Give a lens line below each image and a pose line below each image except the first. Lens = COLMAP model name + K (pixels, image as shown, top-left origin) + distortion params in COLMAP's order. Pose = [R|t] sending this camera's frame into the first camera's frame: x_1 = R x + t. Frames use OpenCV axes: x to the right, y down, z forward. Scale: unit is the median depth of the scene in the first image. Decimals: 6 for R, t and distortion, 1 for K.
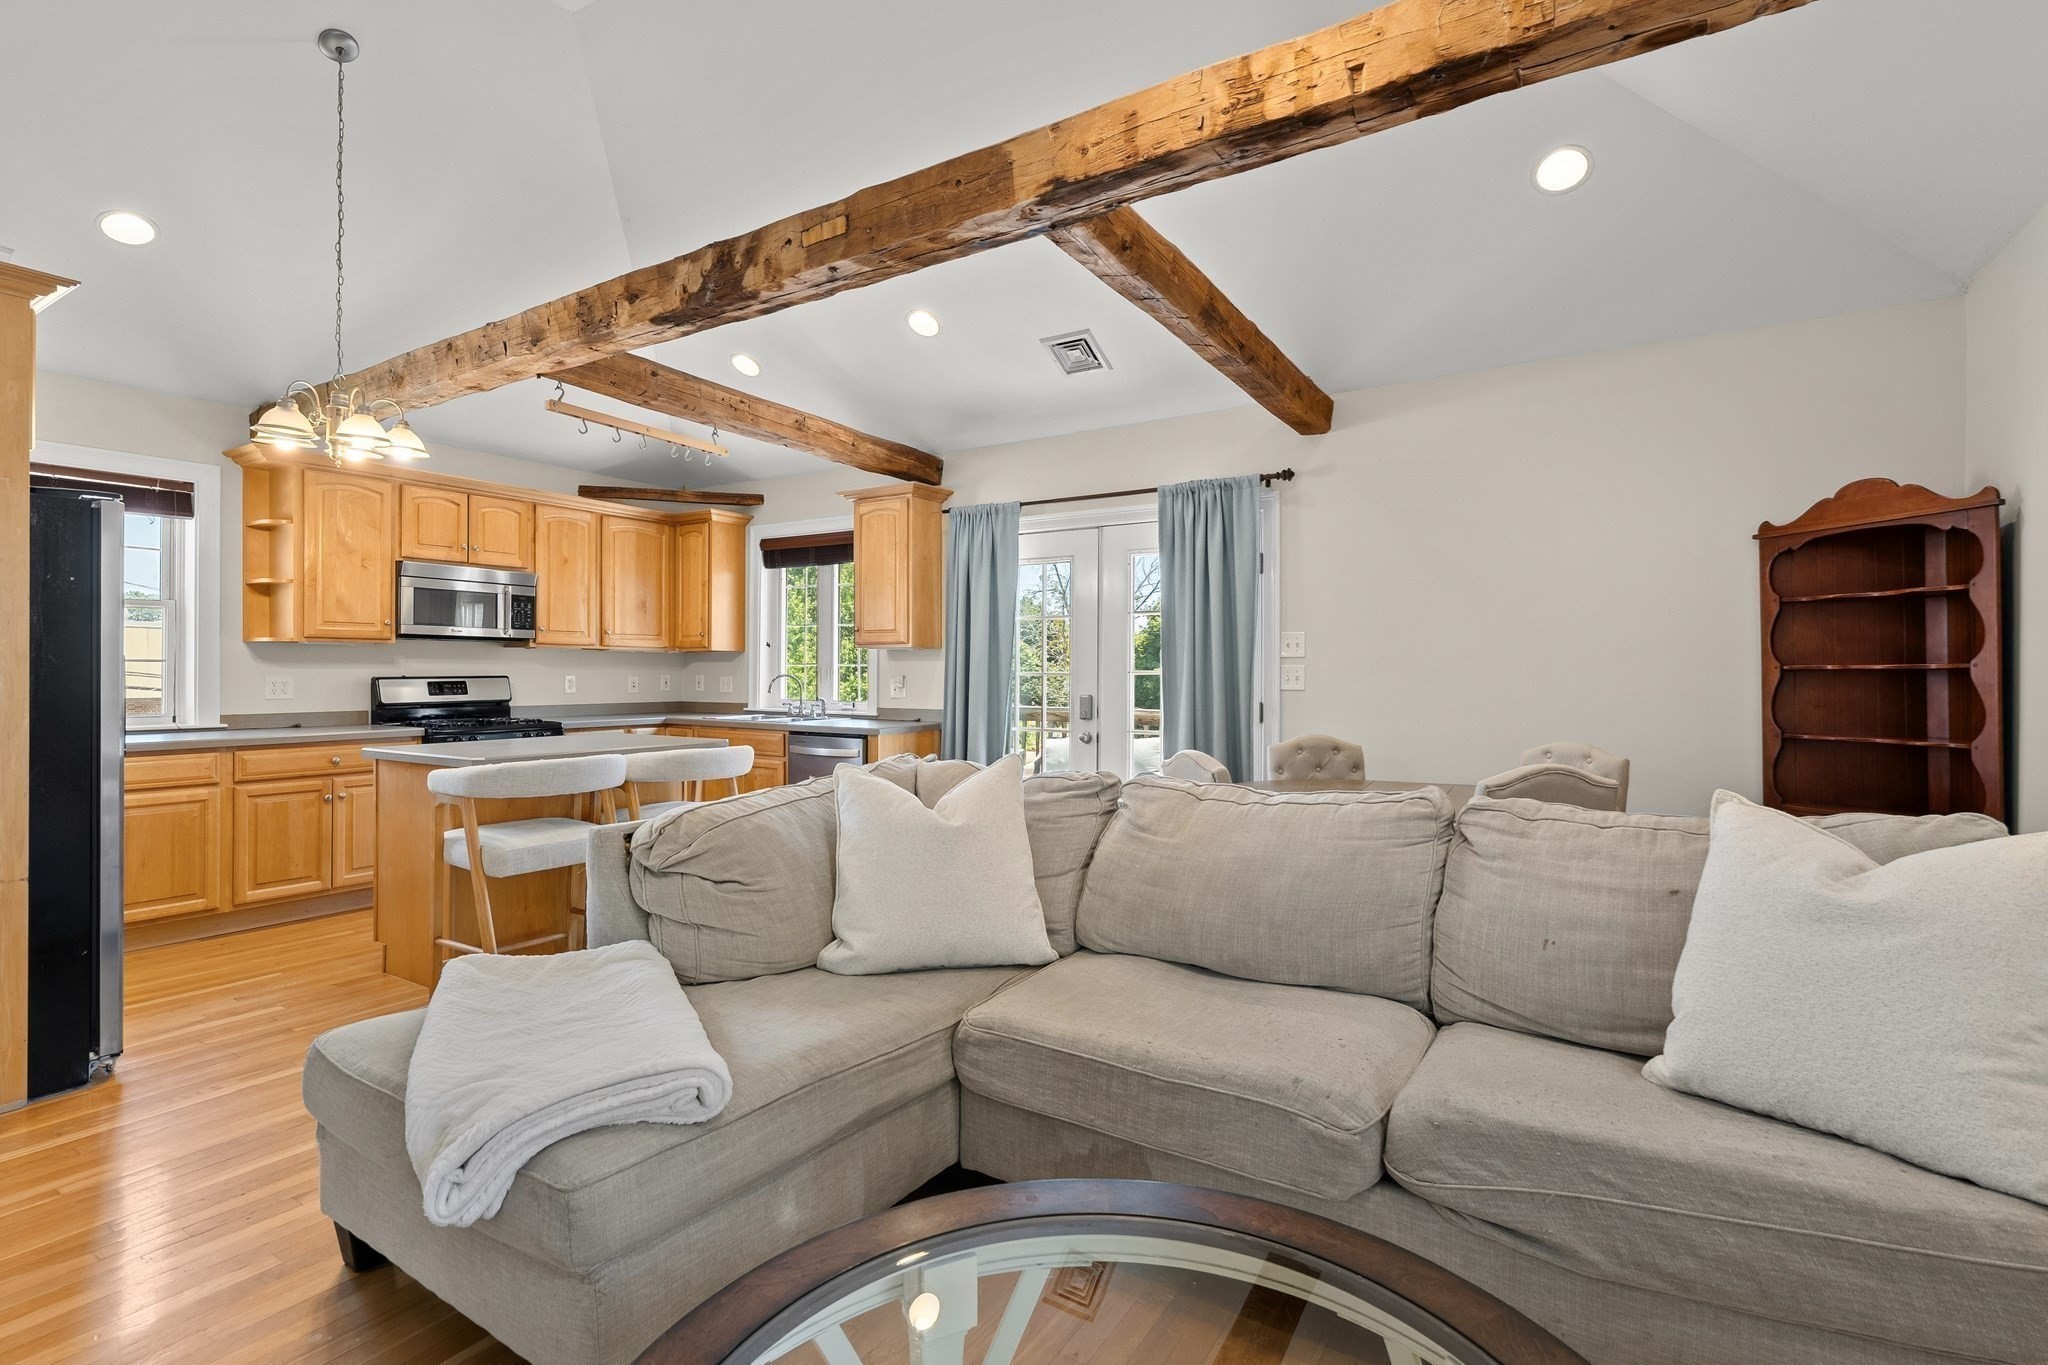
lens RADIAL K [[936.1, 0, 1011.1], [0, 936.1, 671.7], [0, 0, 1]] dist [-0.005540, 0.003439]
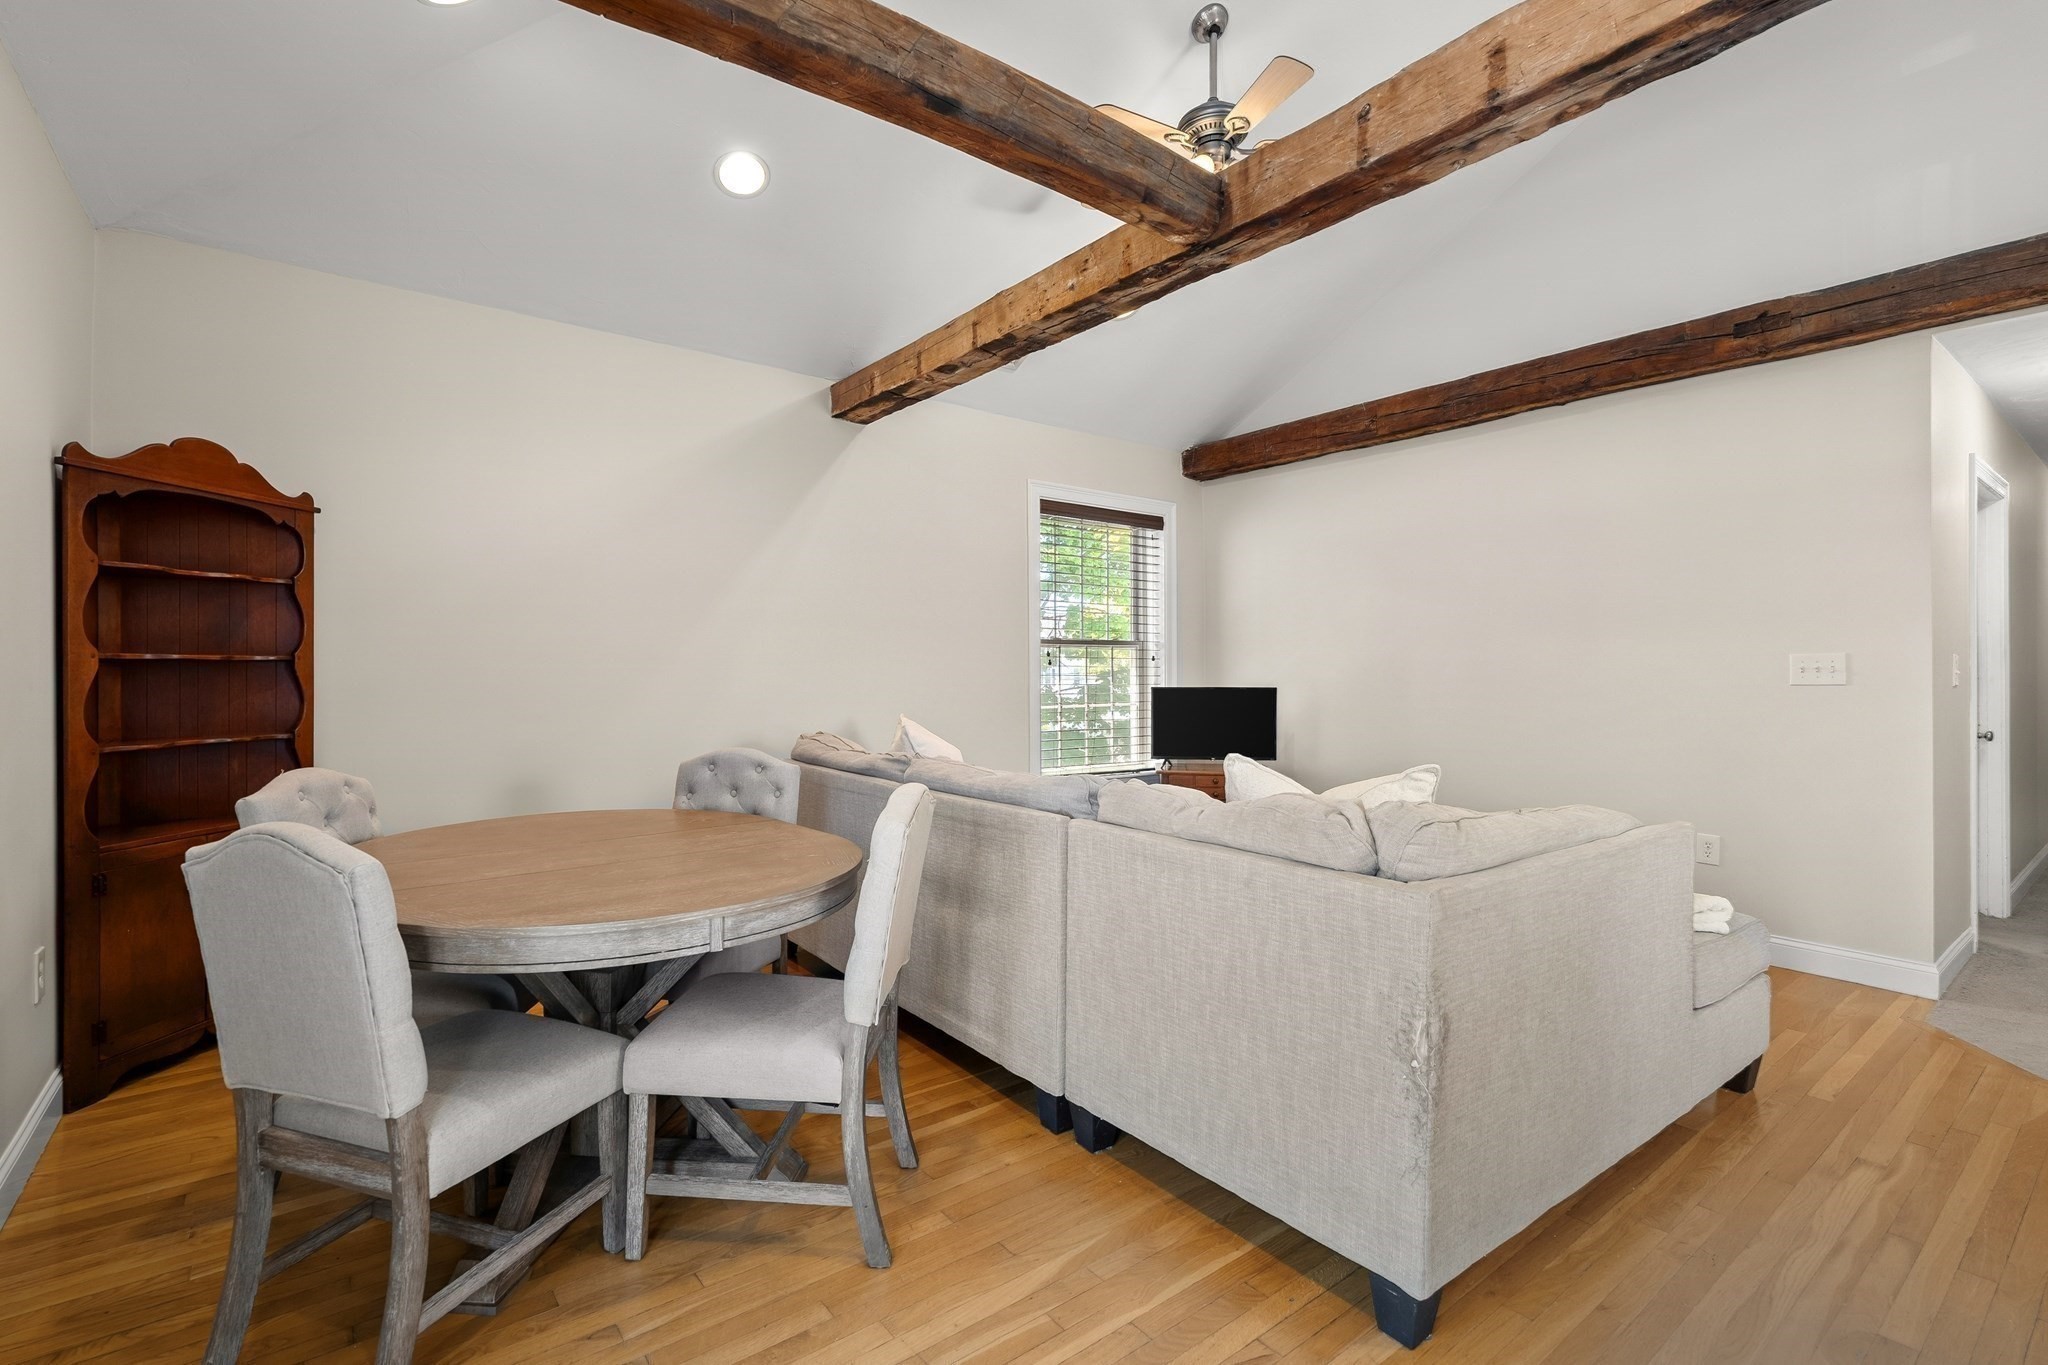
lens RADIAL K [[936.1, 0, 1017.7], [0, 936.1, 682.4], [0, 0, 1]] dist [-0.005540, 0.003439]
pose [[-0.941565, -0.003917, 0.336808, -0.055316], [-0.001426, 0.999970, 0.007642, 0.006981], [-0.336828, 0.006715, -0.941542, 1.045469]]
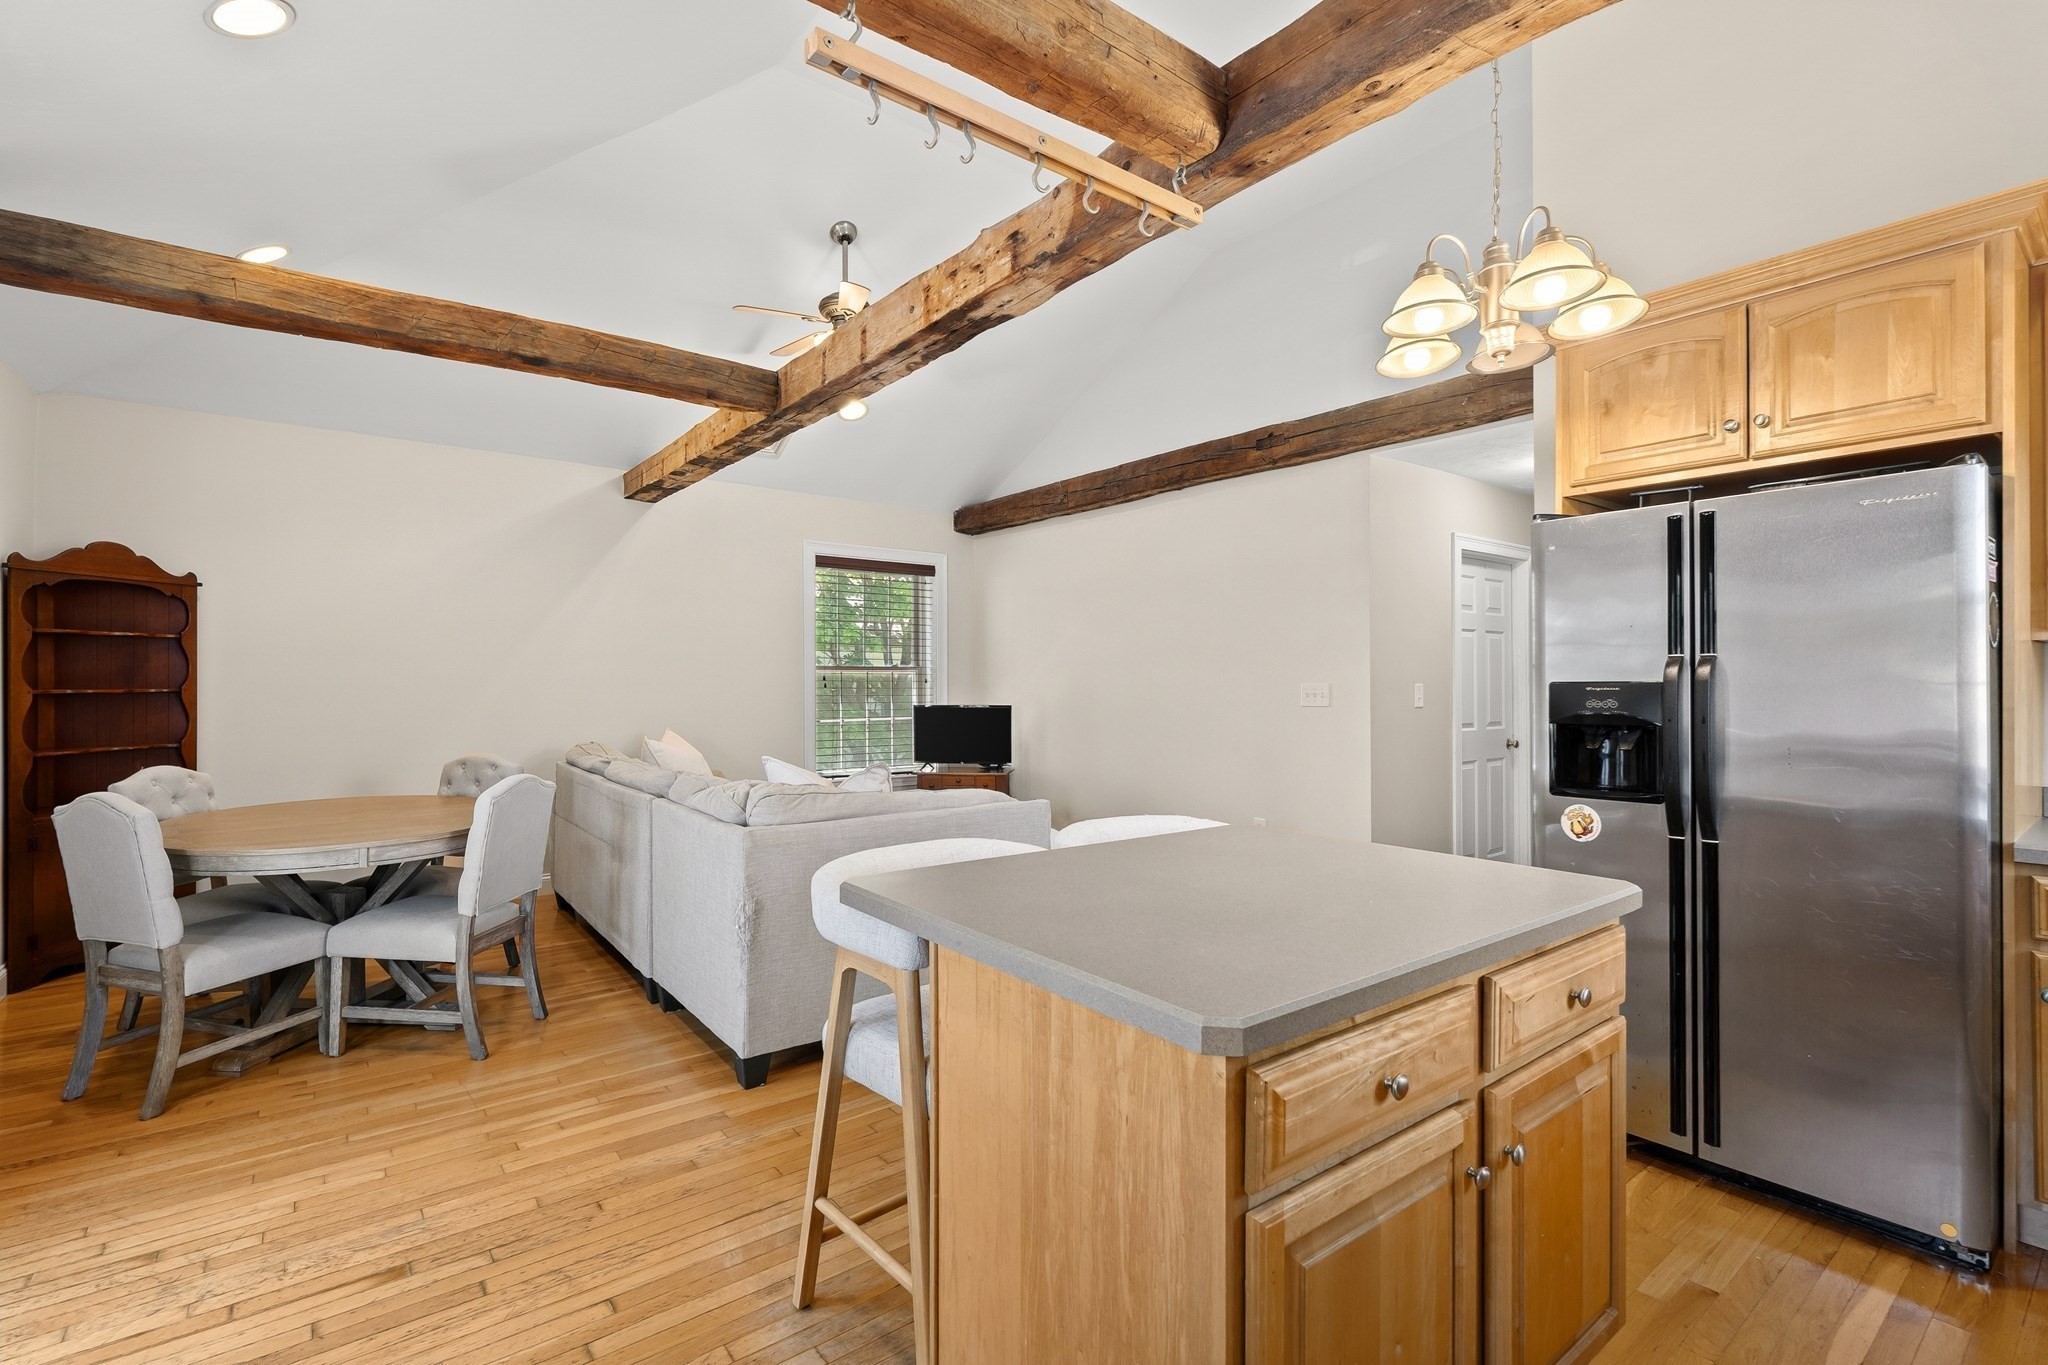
lens RADIAL K [[936.1, 0, 1026.4], [0, 936.1, 686.5], [0, 0, 1]] dist [-0.005540, 0.003439]
pose [[-0.941753, -0.001264, 0.336304, -0.449836], [-0.000435, 0.999997, 0.002541, -0.010376], [-0.336306, 0.002247, -0.941750, 1.186857]]
